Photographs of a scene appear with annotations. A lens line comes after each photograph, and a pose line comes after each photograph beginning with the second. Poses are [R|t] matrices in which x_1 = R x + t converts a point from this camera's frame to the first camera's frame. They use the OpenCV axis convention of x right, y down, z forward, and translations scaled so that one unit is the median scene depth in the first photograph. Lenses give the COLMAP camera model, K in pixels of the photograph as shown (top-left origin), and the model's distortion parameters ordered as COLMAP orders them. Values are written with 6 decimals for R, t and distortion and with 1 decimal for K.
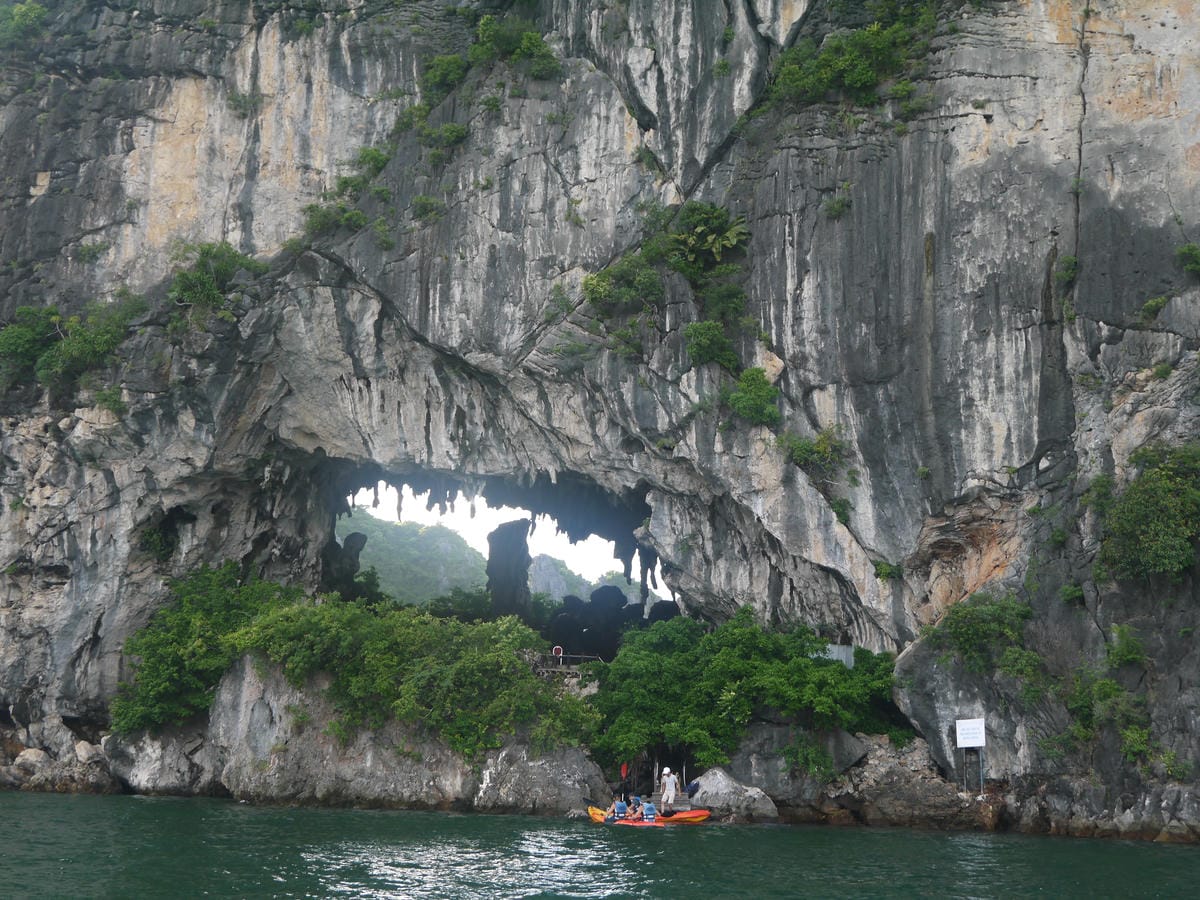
lens RADIAL K [[1577.4, 0, 599.6], [0, 1577.4, 448.6], [0, 0, 1]] dist [-0.045731, 0.000000]
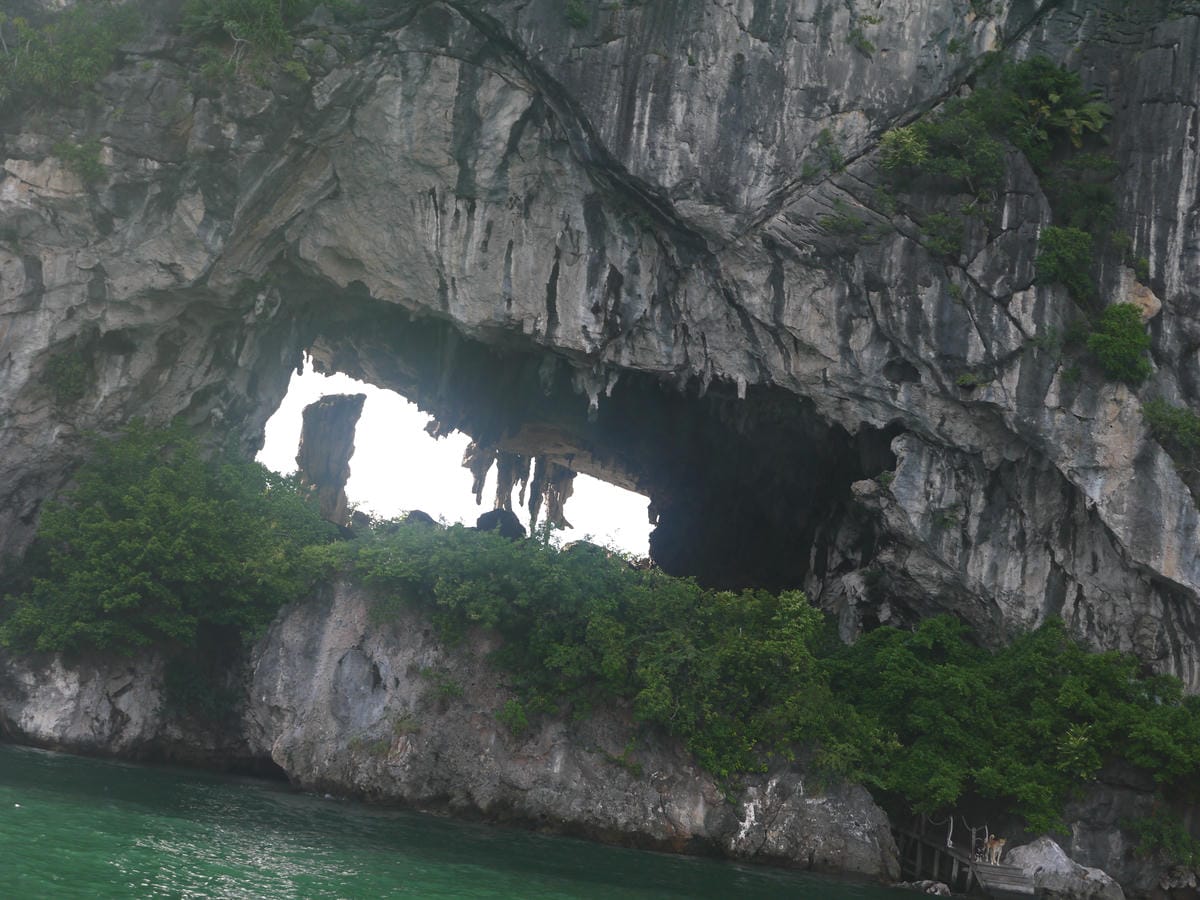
lens RADIAL K [[2070.0, 0, 599.7], [0, 2070.0, 452.3], [0, 0, 1]] dist [-0.031852, 0.000000]
pose [[0.955968, 0.158246, 0.247151, -0.331000], [-0.174707, 0.983545, 0.046017, 0.014419], [-0.235802, -0.087169, 0.967884, 0.104373]]
